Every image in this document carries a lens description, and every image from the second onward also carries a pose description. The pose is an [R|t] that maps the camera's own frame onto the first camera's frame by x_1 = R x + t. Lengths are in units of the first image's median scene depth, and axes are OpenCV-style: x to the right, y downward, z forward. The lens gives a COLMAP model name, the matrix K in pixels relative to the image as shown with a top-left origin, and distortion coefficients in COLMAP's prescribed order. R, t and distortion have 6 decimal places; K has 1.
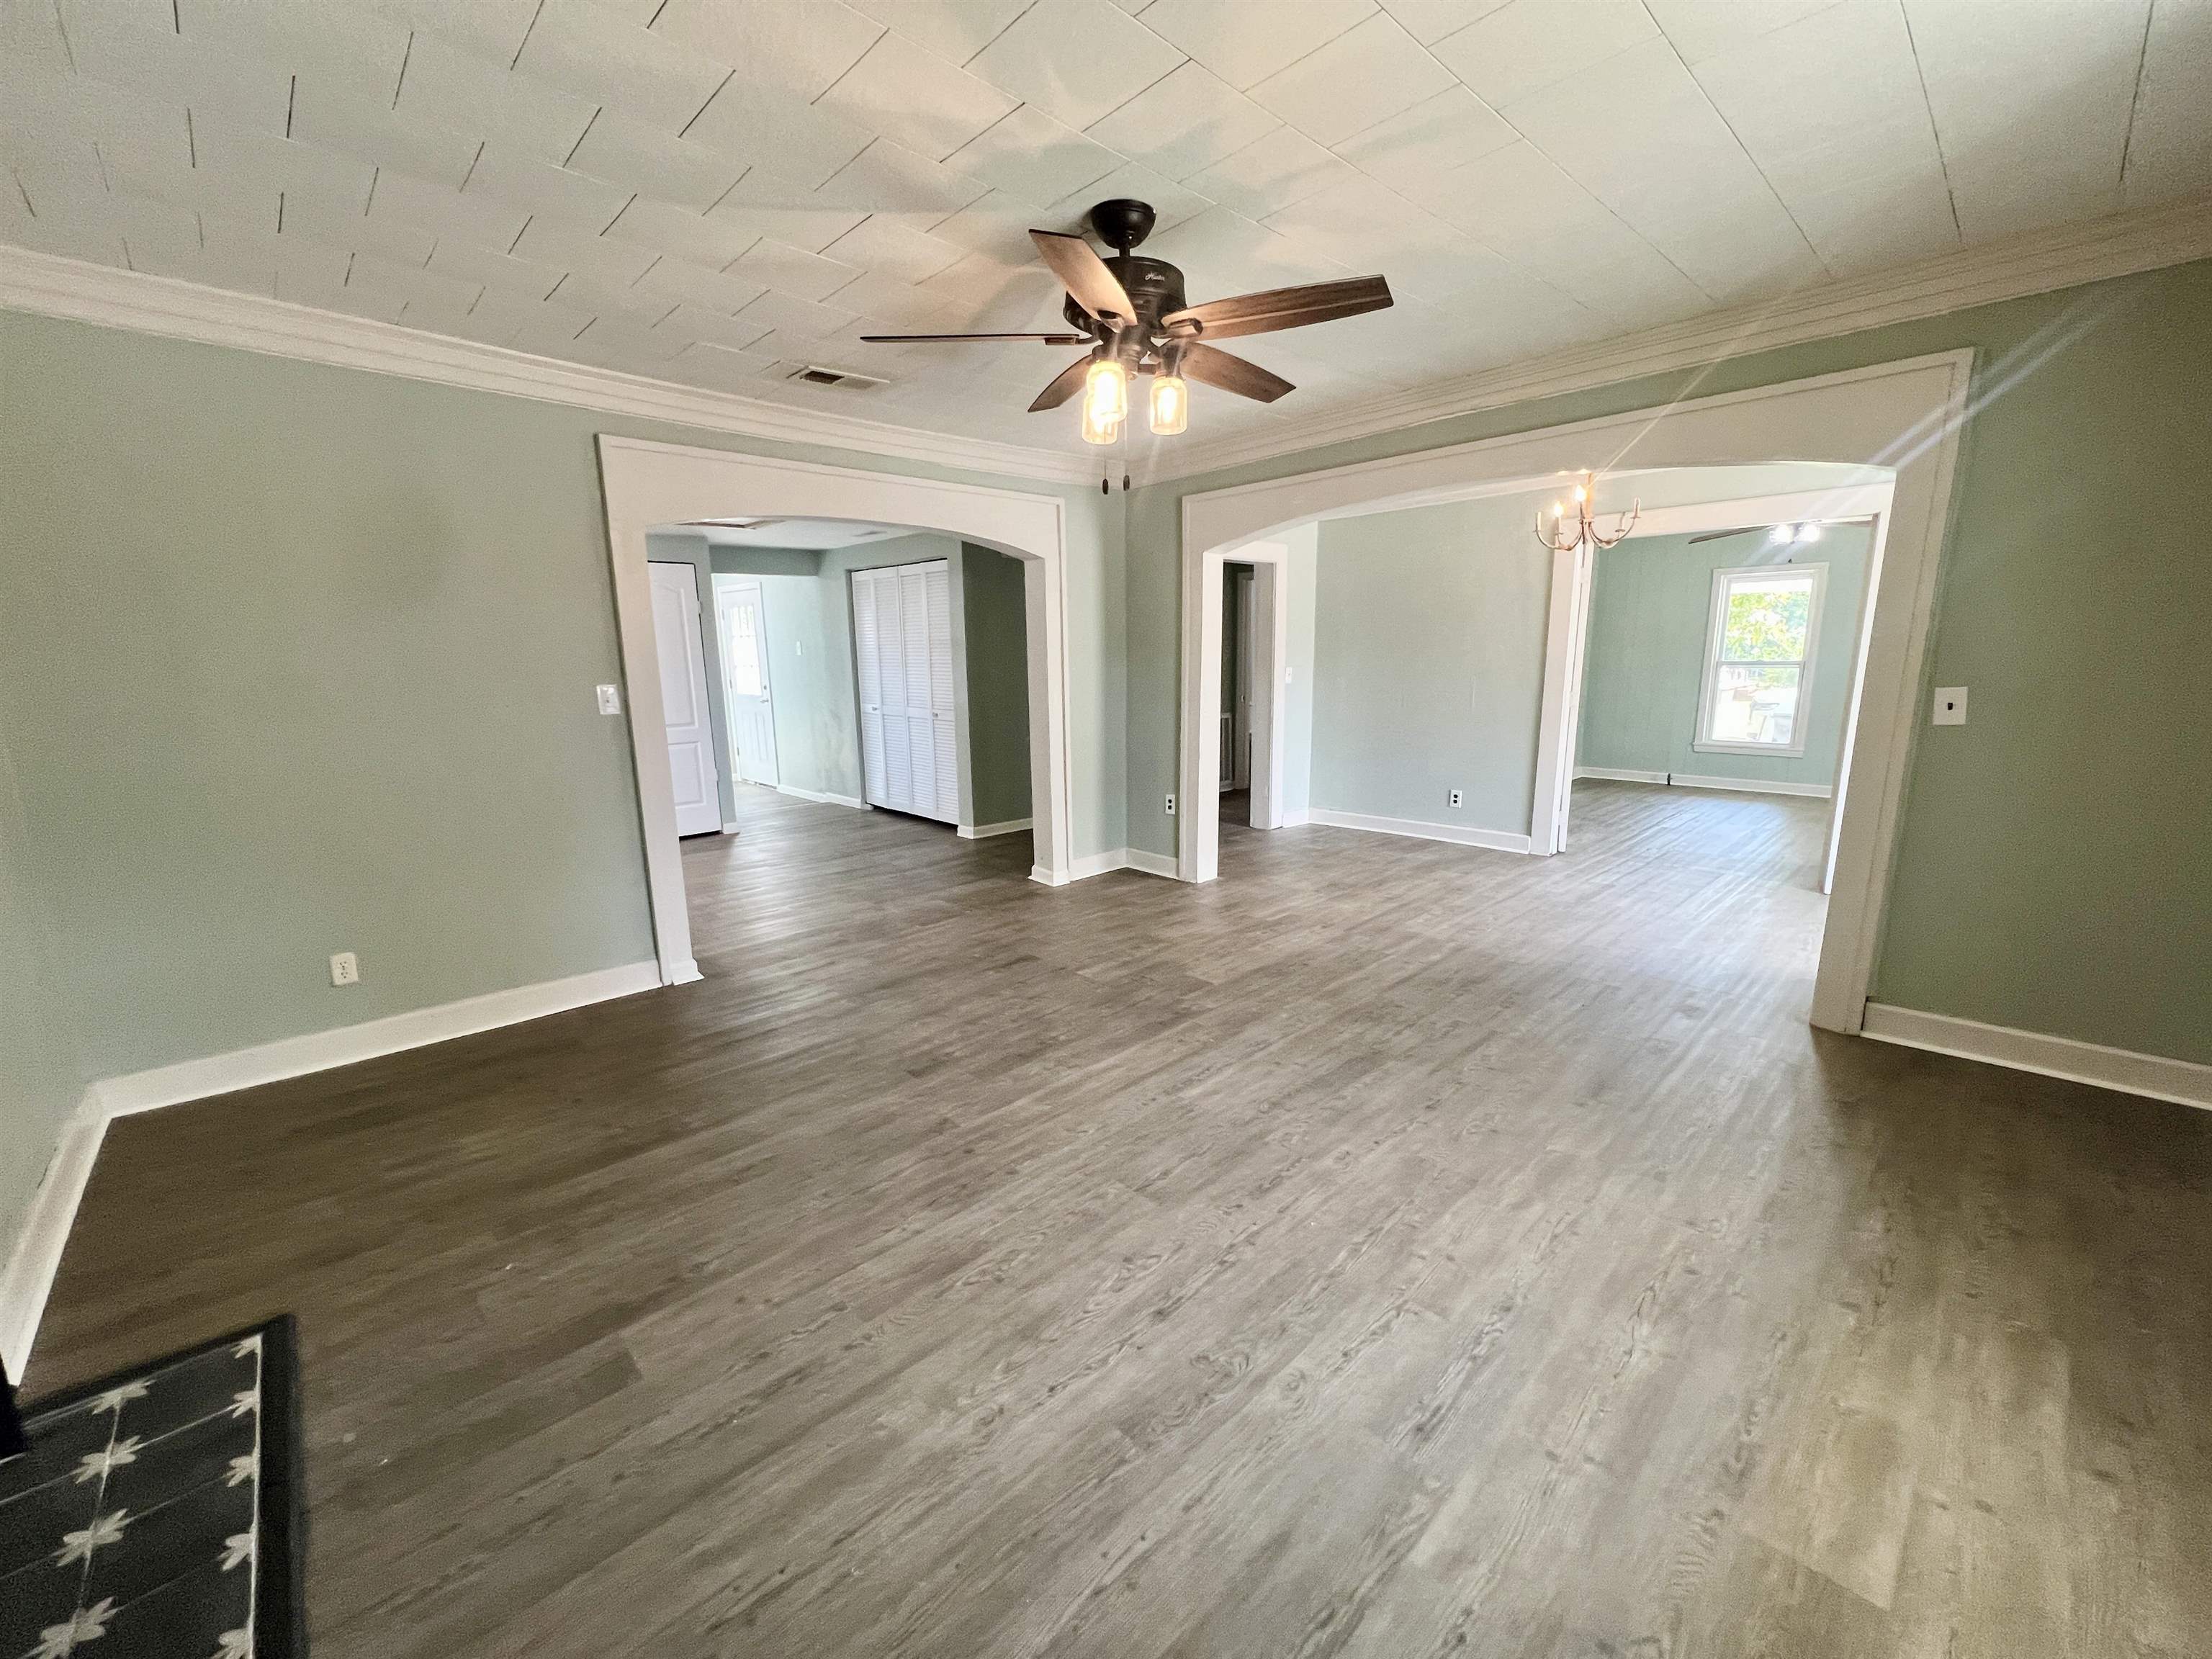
lens RADIAL K [[879.5, 0, 1105.6], [0, 879.5, 835.6], [0, 0, 1]] dist [0.003806, -0.000361]
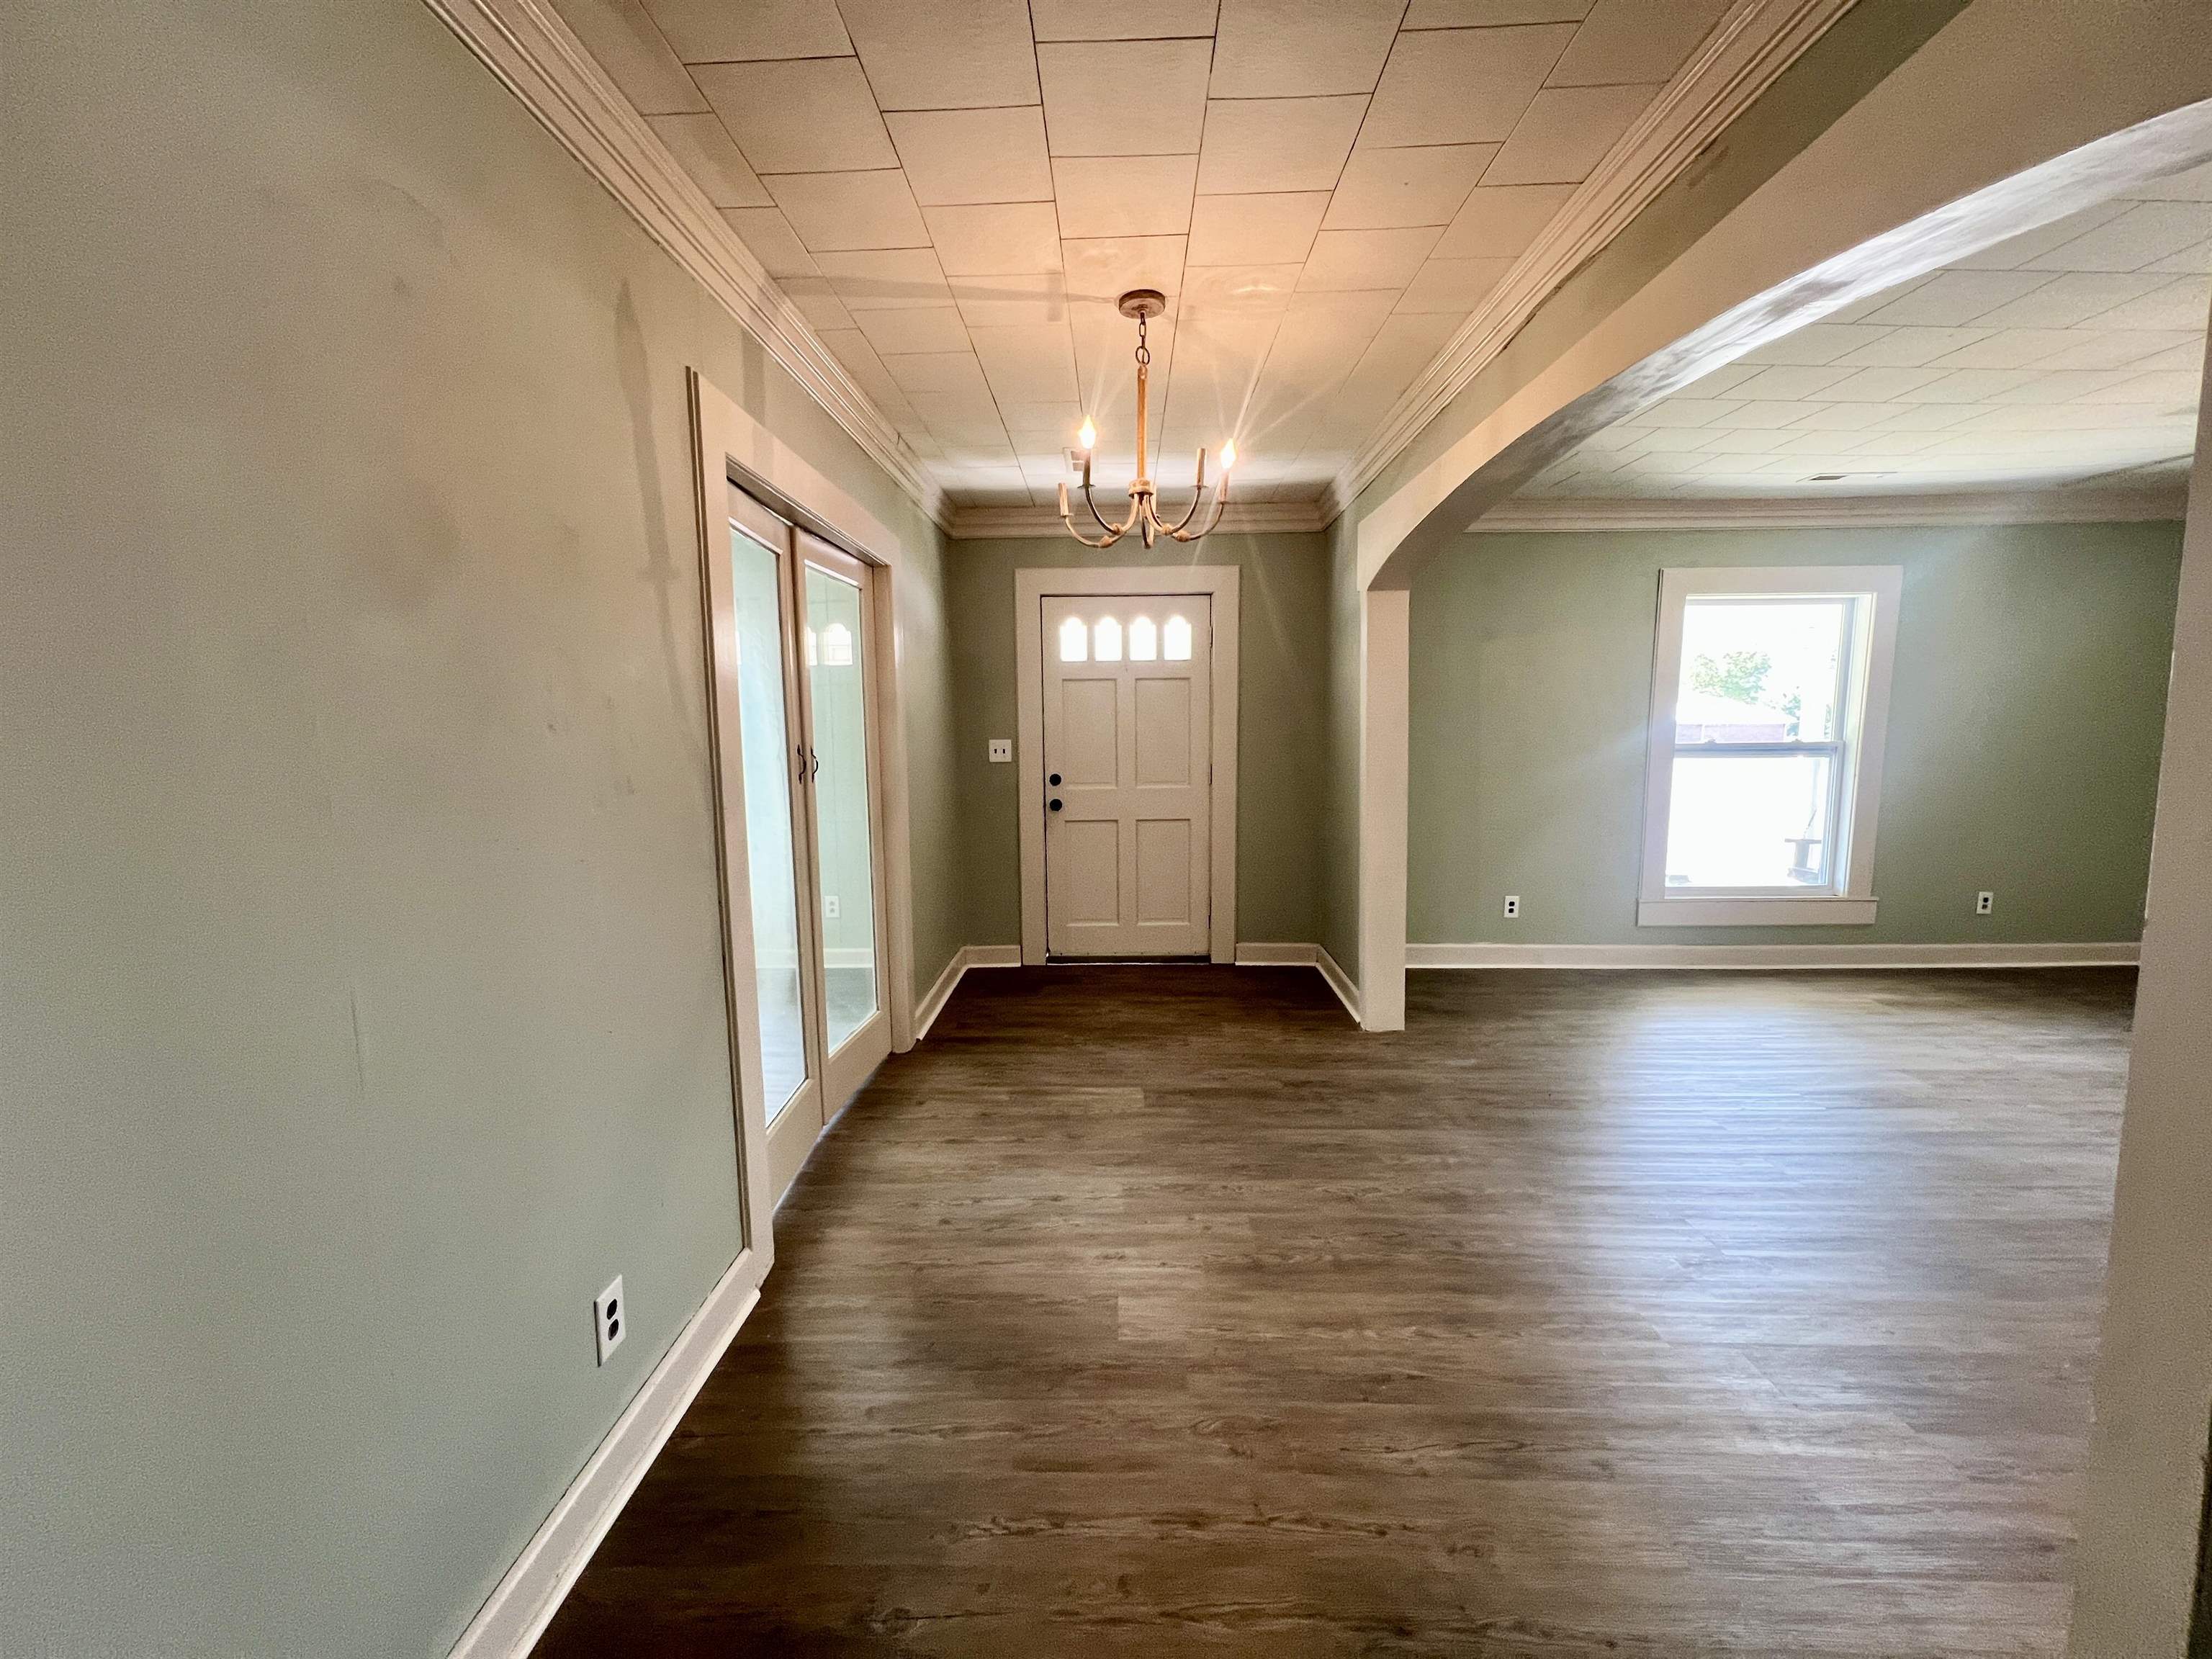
lens RADIAL K [[879.5, 0, 1087.5], [0, 879.5, 839.8], [0, 0, 1]] dist [0.003806, -0.000361]
pose [[-0.702893, -0.058332, 0.708900, 0.234188], [0.175749, 0.951488, 0.252552, -0.406819], [-0.689242, 0.302105, -0.658543, 1.912919]]
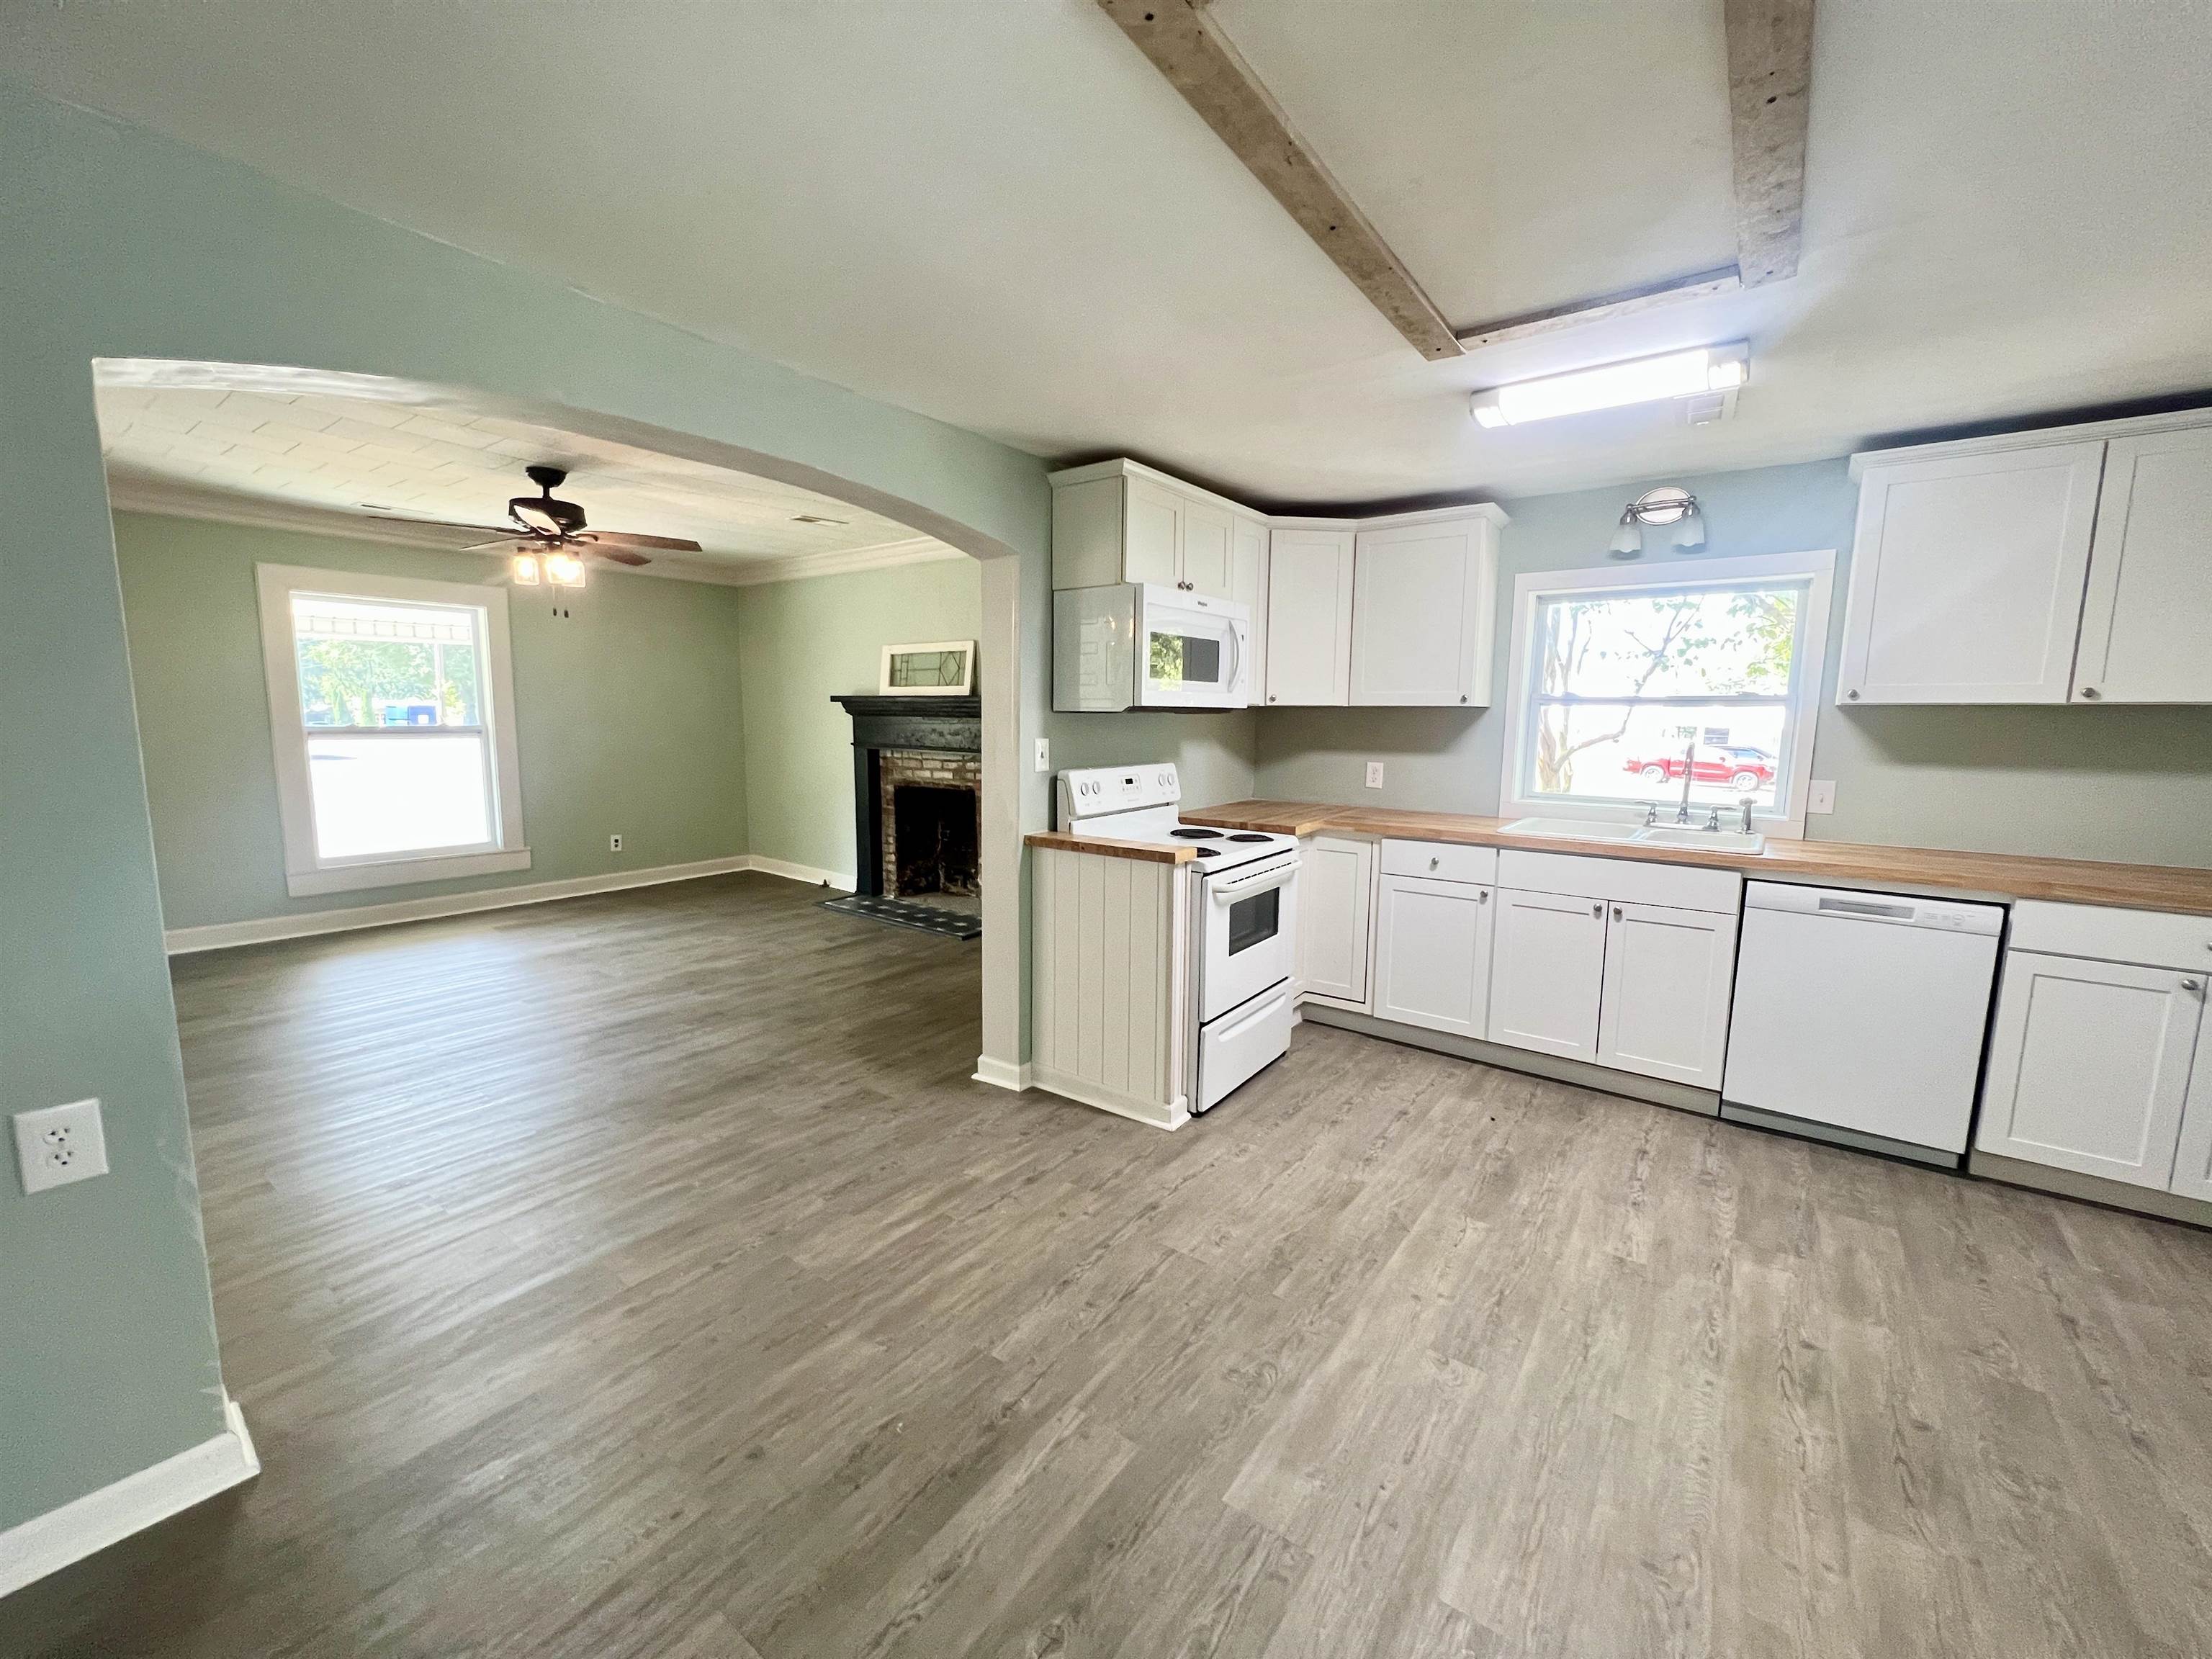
lens RADIAL K [[879.5, 0, 1093.4], [0, 879.5, 821.6], [0, 0, 1]] dist [0.003806, -0.000361]
pose [[-0.985631, 0.028016, -0.166570, -0.504378], [-0.028243, 0.944930, 0.326051, -0.414051], [0.166532, 0.326071, -0.930562, 2.002397]]
